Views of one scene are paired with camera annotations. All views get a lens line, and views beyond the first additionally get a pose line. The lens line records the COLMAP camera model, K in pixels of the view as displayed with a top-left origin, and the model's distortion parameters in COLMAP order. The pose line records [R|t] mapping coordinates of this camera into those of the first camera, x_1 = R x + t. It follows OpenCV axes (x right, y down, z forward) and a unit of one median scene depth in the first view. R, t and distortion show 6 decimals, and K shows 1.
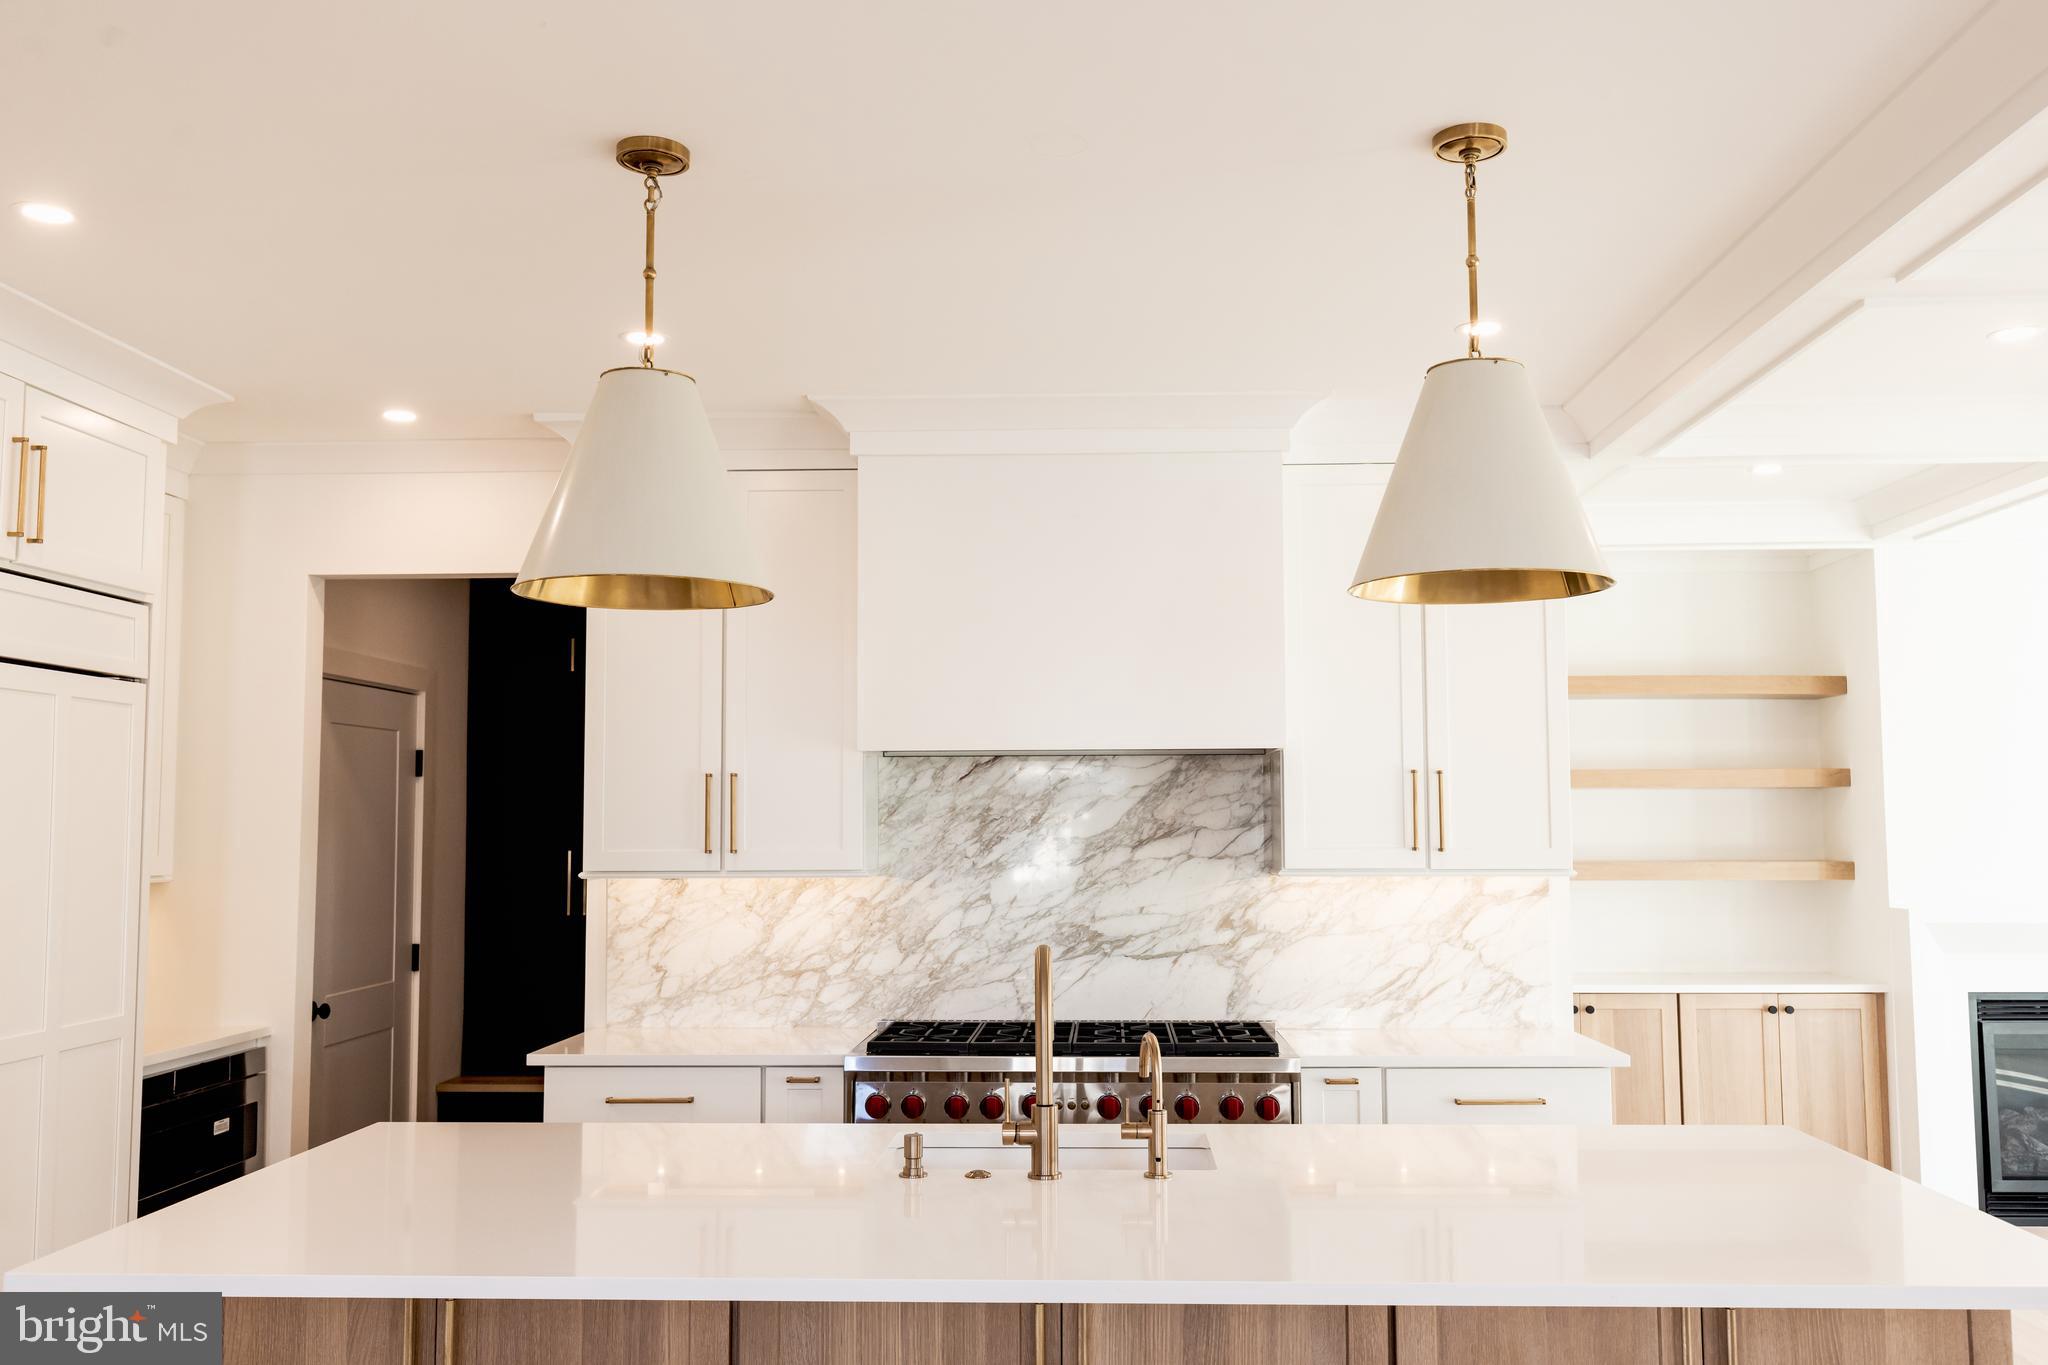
lens RADIAL K [[1757.5, 0, 1039.8], [0, 1757.5, 679.8], [0, 0, 1]] dist [0.001303, -0.004771]
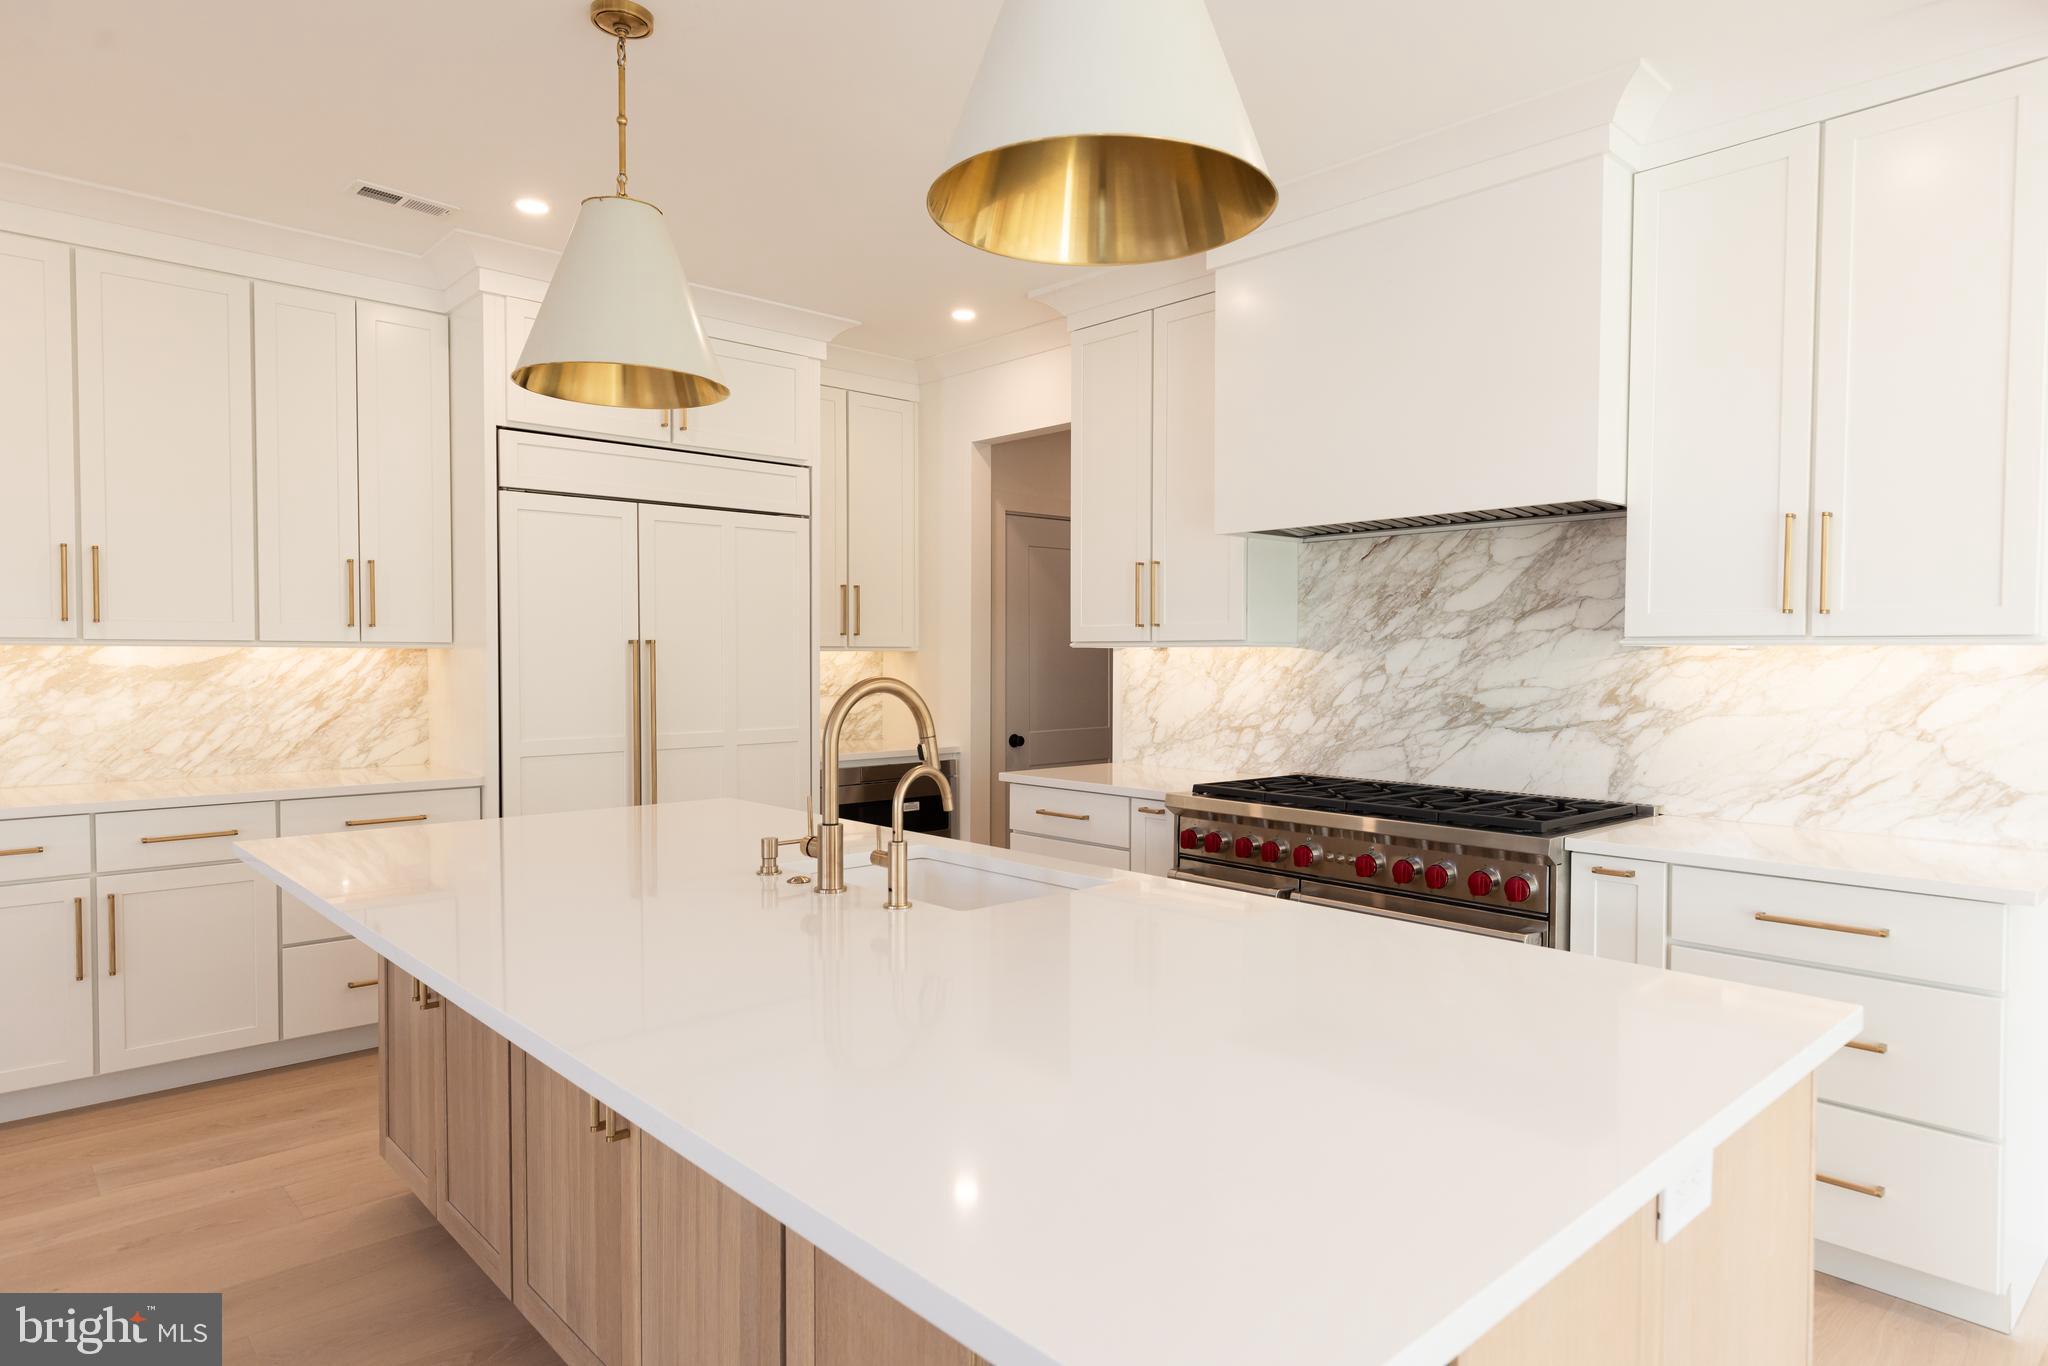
lens RADIAL K [[1187.5, 0, 1037.7], [0, 1187.5, 689.7], [0, 0, 1]] dist [0.005726, -0.002345]
pose [[0.708187, 0.026929, -0.705511, 0.335999], [0.053928, 0.994290, 0.092085, 0.058970], [0.703962, -0.103260, 0.702691, 0.340317]]
